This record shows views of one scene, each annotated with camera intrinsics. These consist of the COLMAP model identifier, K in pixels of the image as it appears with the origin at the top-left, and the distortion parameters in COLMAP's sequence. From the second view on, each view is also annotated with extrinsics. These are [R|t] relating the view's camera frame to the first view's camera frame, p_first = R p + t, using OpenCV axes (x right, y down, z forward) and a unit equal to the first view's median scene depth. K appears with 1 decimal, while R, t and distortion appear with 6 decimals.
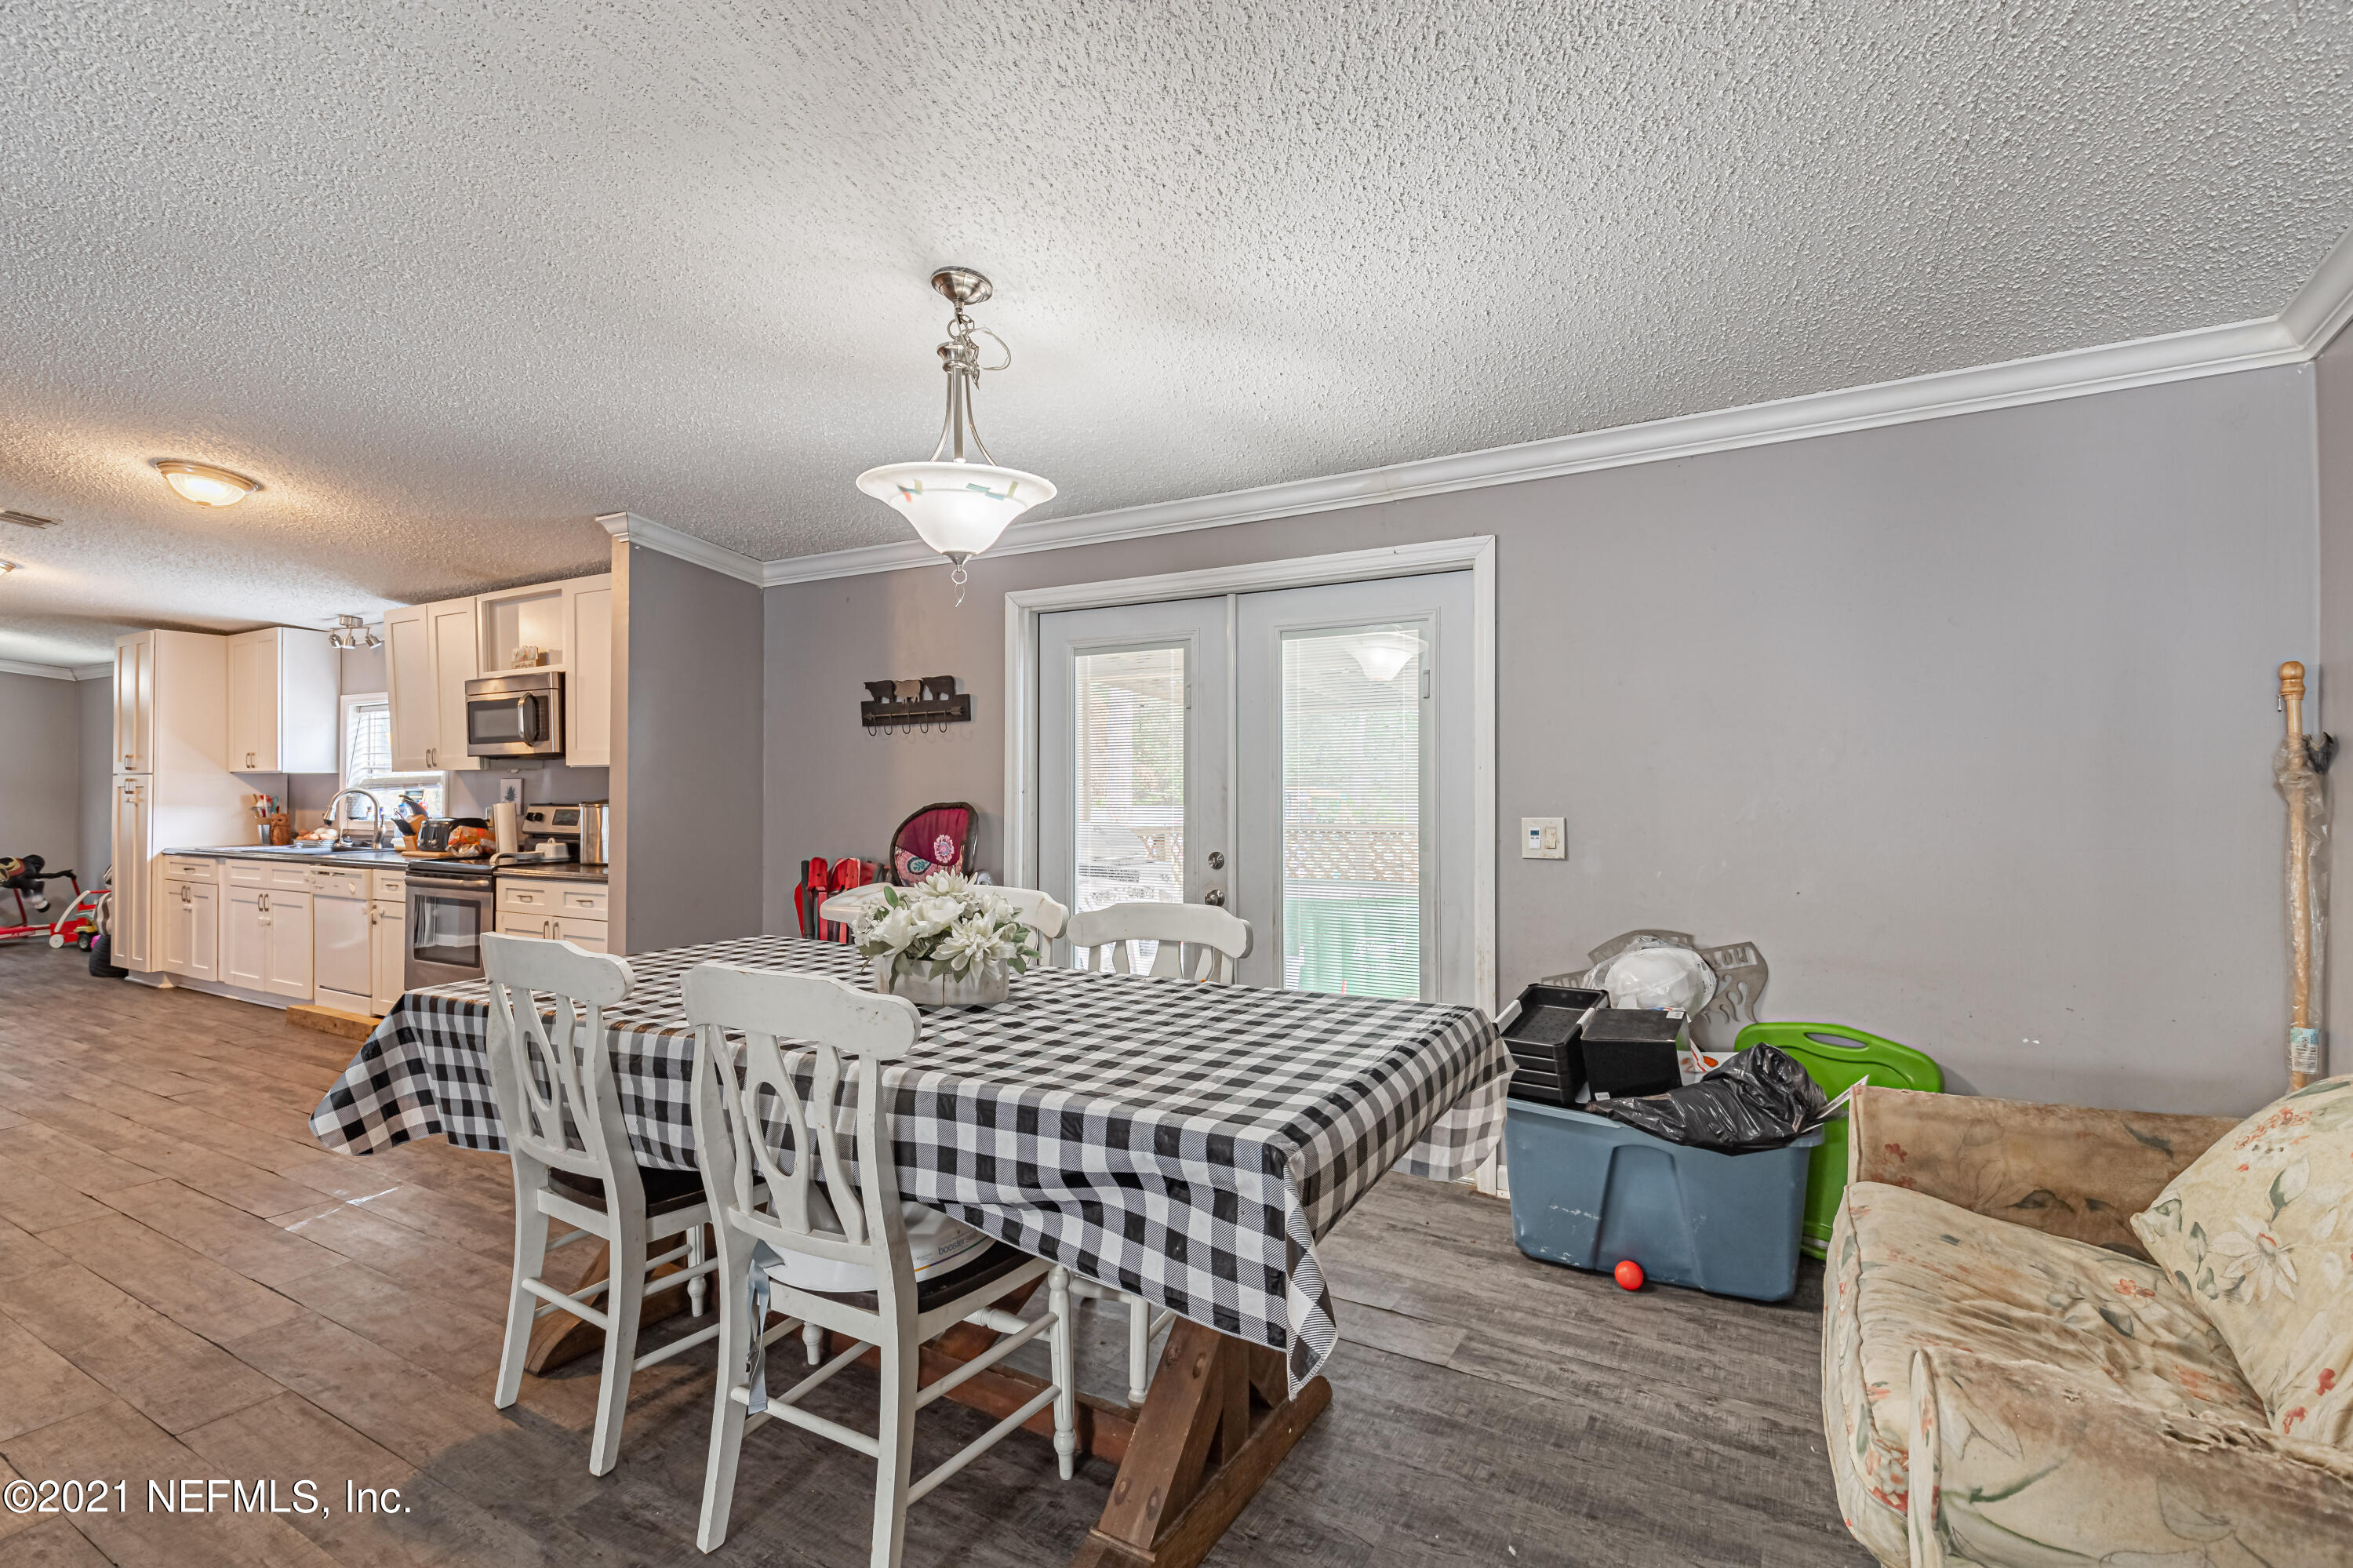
lens RADIAL K [[1058.3, 0, 1176.5], [0, 1058.3, 784.0], [0, 0, 1]] dist [0.008404, -0.000772]
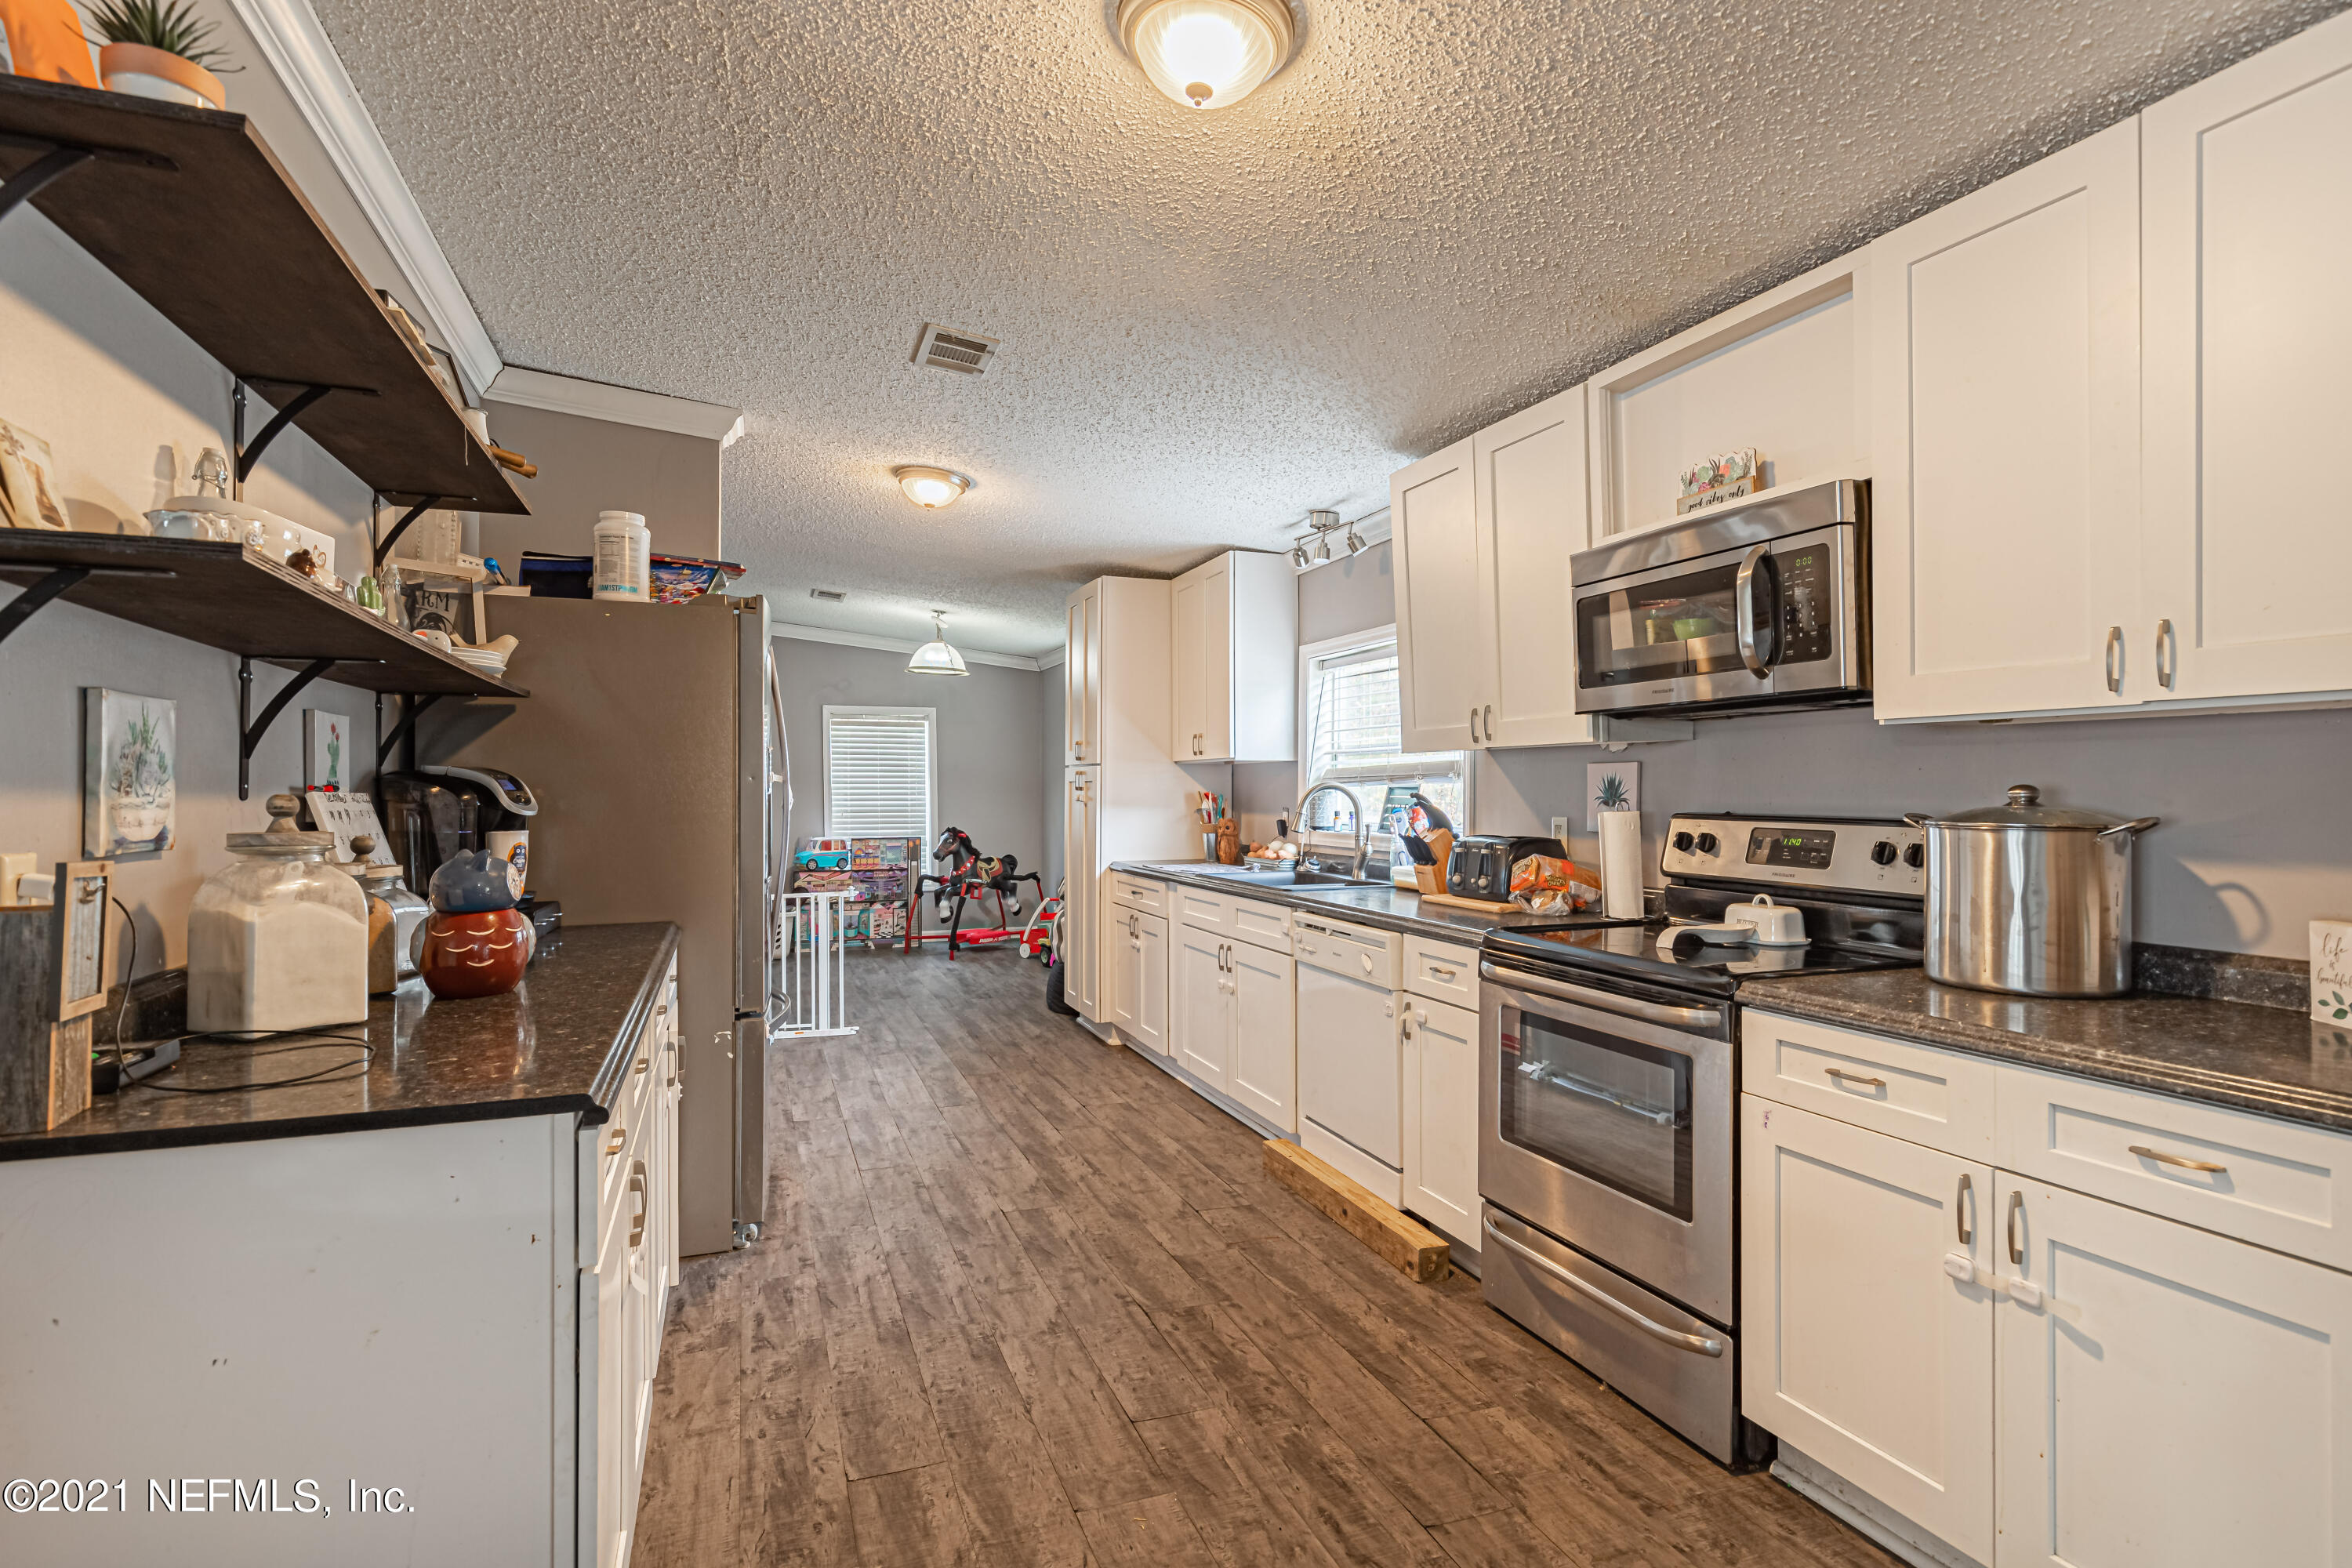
lens RADIAL K [[1162.0, 0, 1176.0], [0, 1162.0, 784.0], [0, 0, 1]] dist [-0.000694, 0.000079]
pose [[0.768106, -0.001779, -0.640320, -0.473896], [0.003281, 0.999994, 0.001156, 0.004422], [0.640314, -0.002989, 0.768107, 0.484752]]
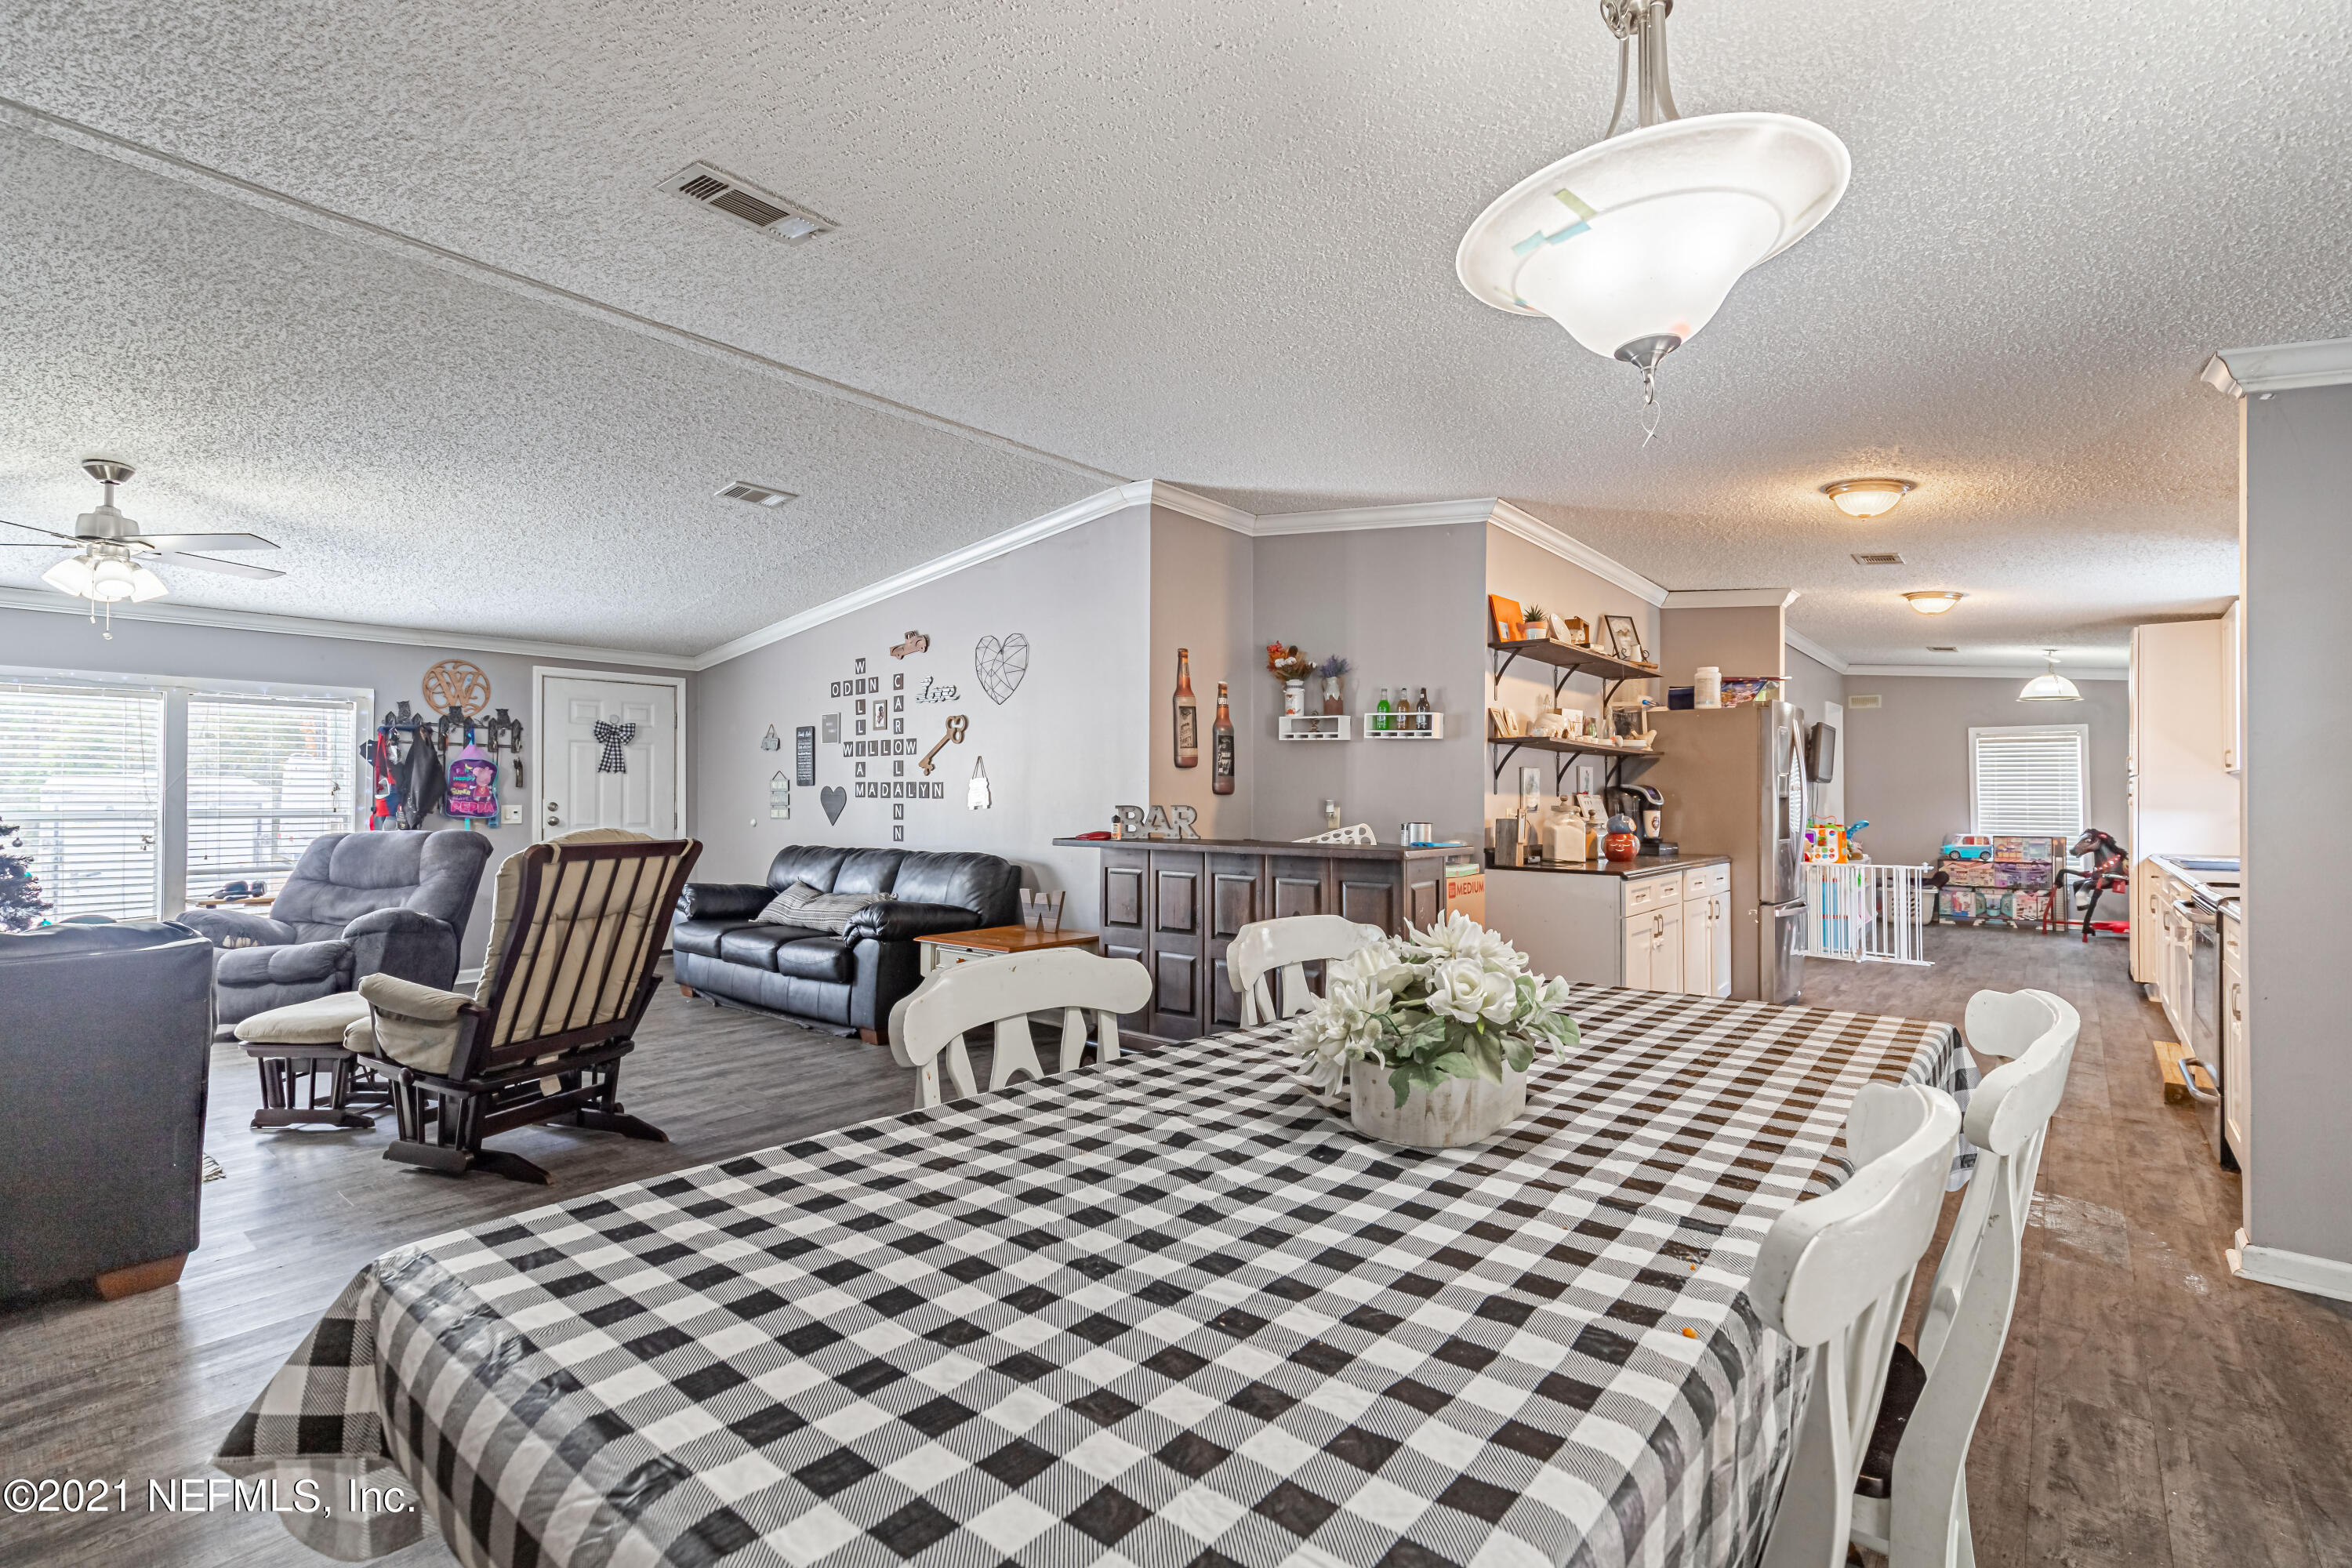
lens RADIAL K [[1057.8, 0, 1176.0], [0, 1057.8, 784.0], [0, 0, 1]] dist [0.008404, -0.000772]
pose [[-0.177762, -0.007706, -0.984043, 0.173040], [0.003439, 0.999958, -0.008452, 0.003639], [0.984068, -0.004886, -0.177728, 0.390462]]
